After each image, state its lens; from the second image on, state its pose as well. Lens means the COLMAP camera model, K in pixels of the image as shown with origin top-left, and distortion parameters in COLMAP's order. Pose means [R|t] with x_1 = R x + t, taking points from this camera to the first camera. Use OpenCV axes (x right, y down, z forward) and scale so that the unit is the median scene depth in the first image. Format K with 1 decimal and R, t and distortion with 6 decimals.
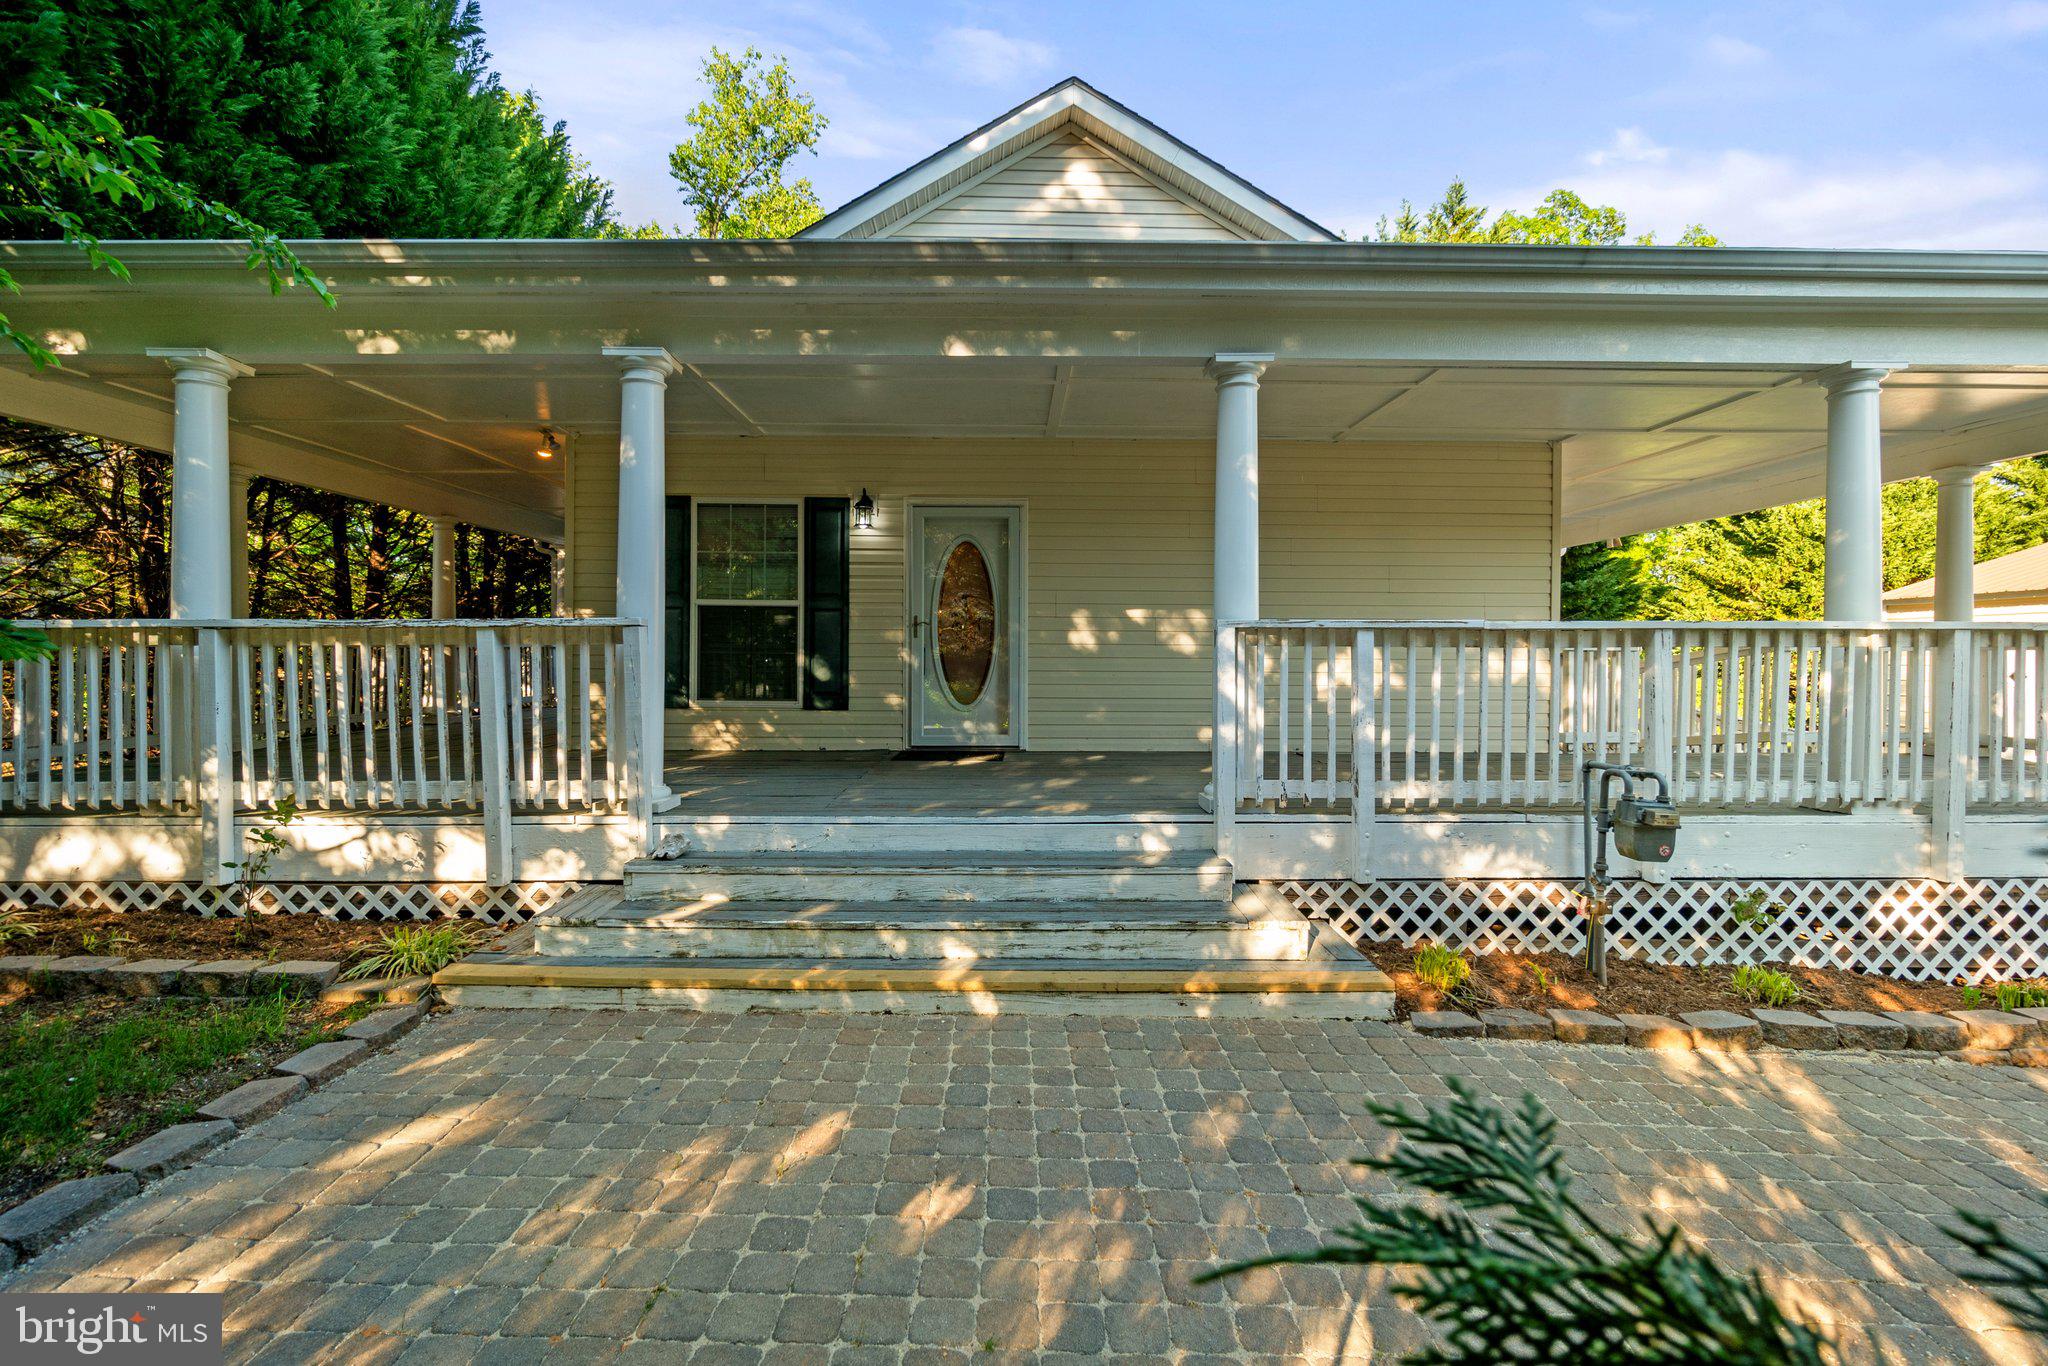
lens RADIAL K [[913.7, 0, 1015.2], [0, 913.7, 646.6], [0, 0, 1]] dist [-0.002691, -0.000574]
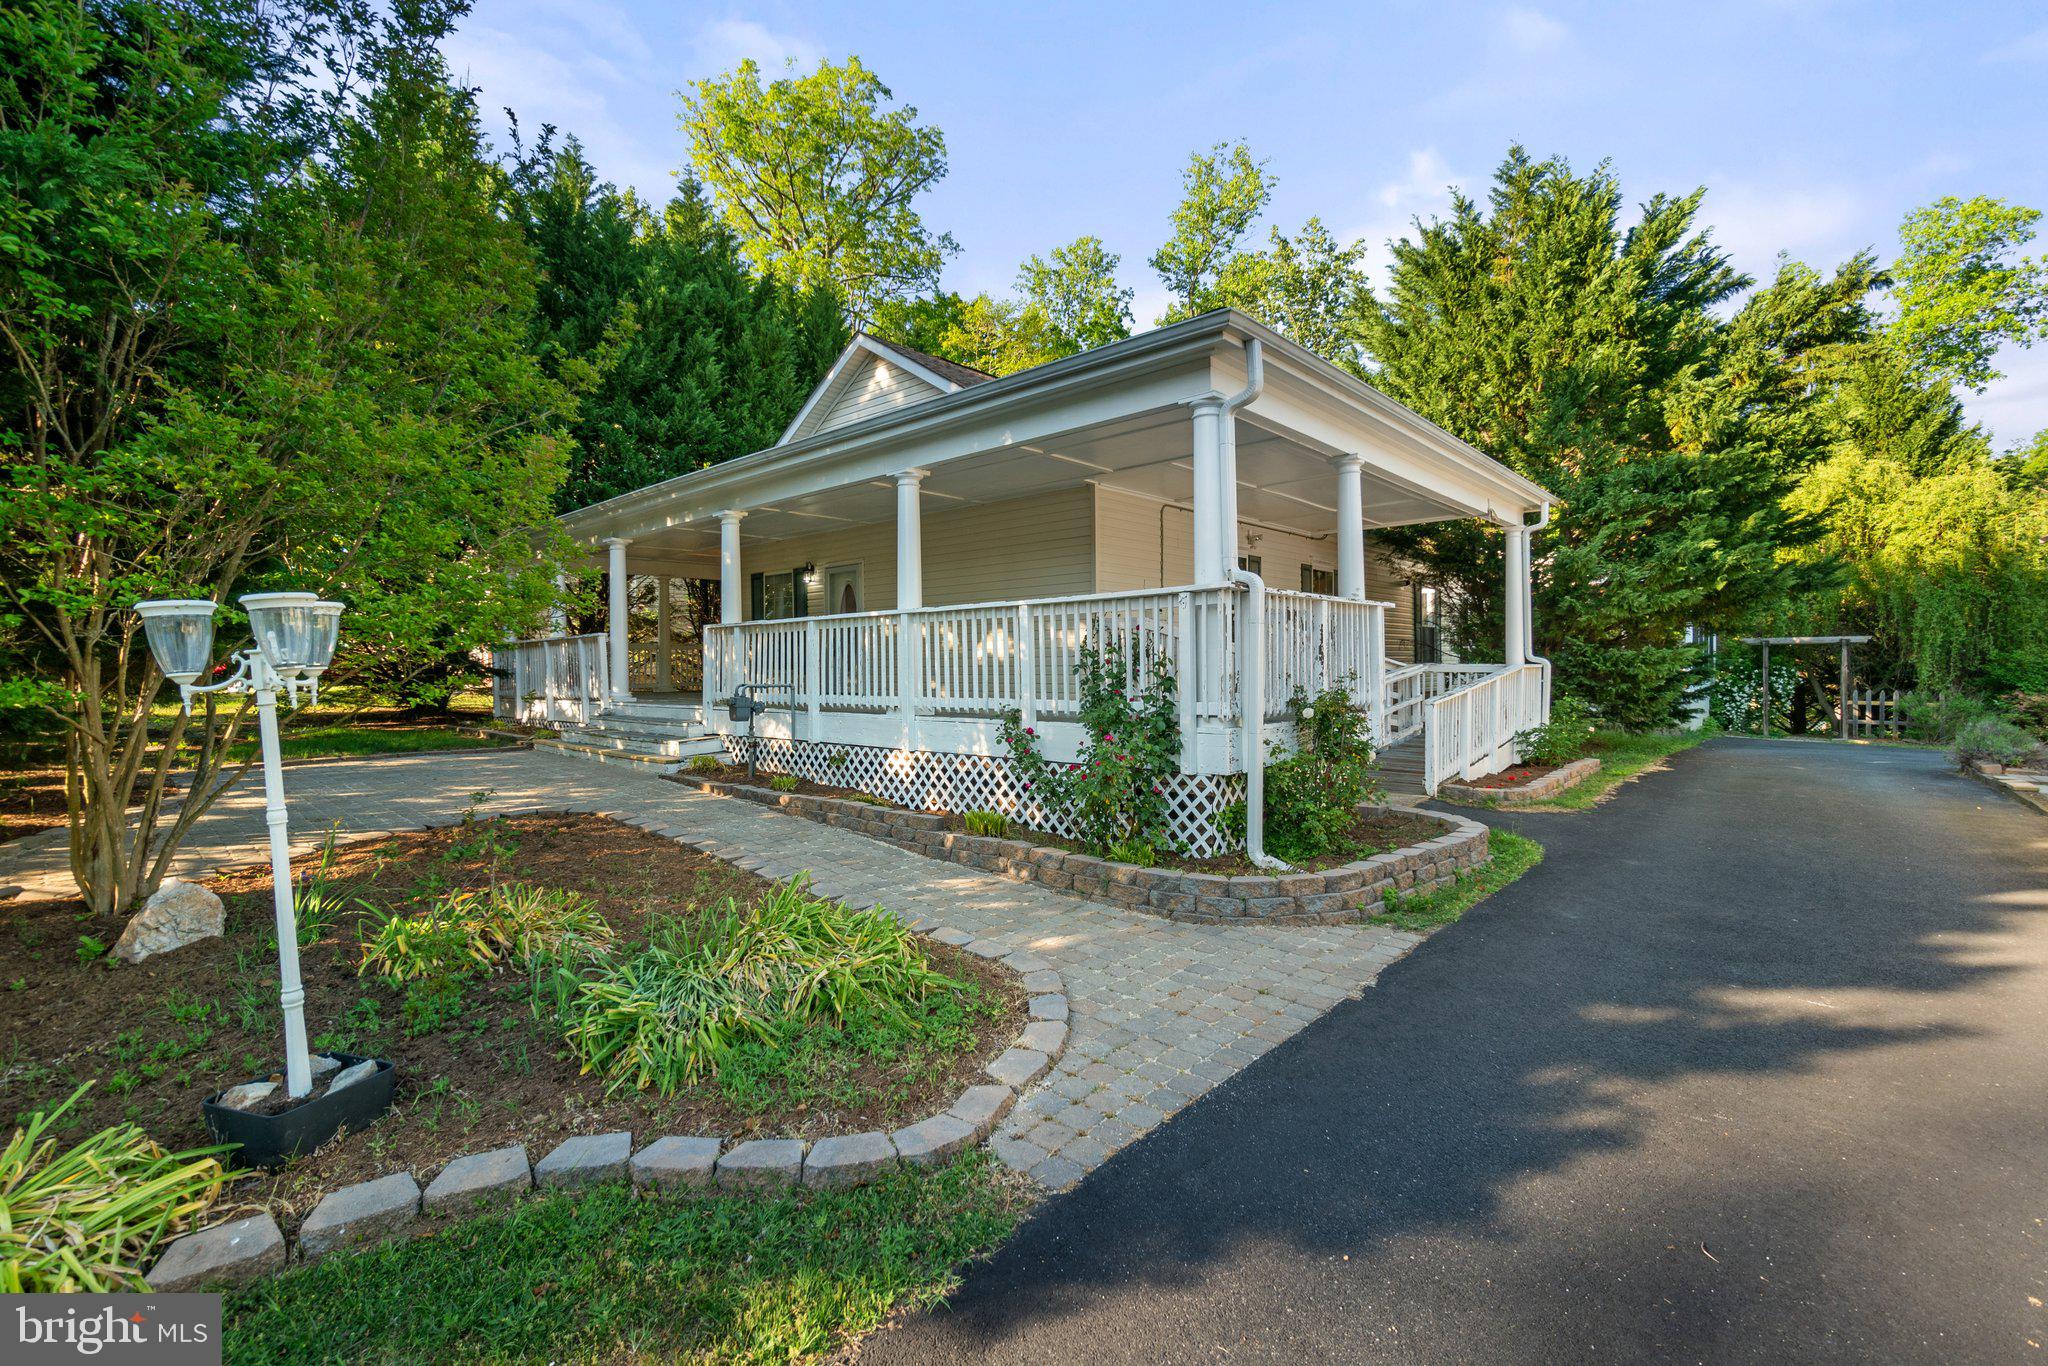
lens RADIAL K [[895.1, 0, 1021.6], [0, 895.1, 670.6], [0, 0, 1]] dist [-0.002966, -0.001012]
pose [[0.728238, -0.005522, -0.685302, 2.397294], [0.014242, 0.999874, 0.007077, 0.084928], [0.685176, -0.014914, 0.728225, -0.150331]]
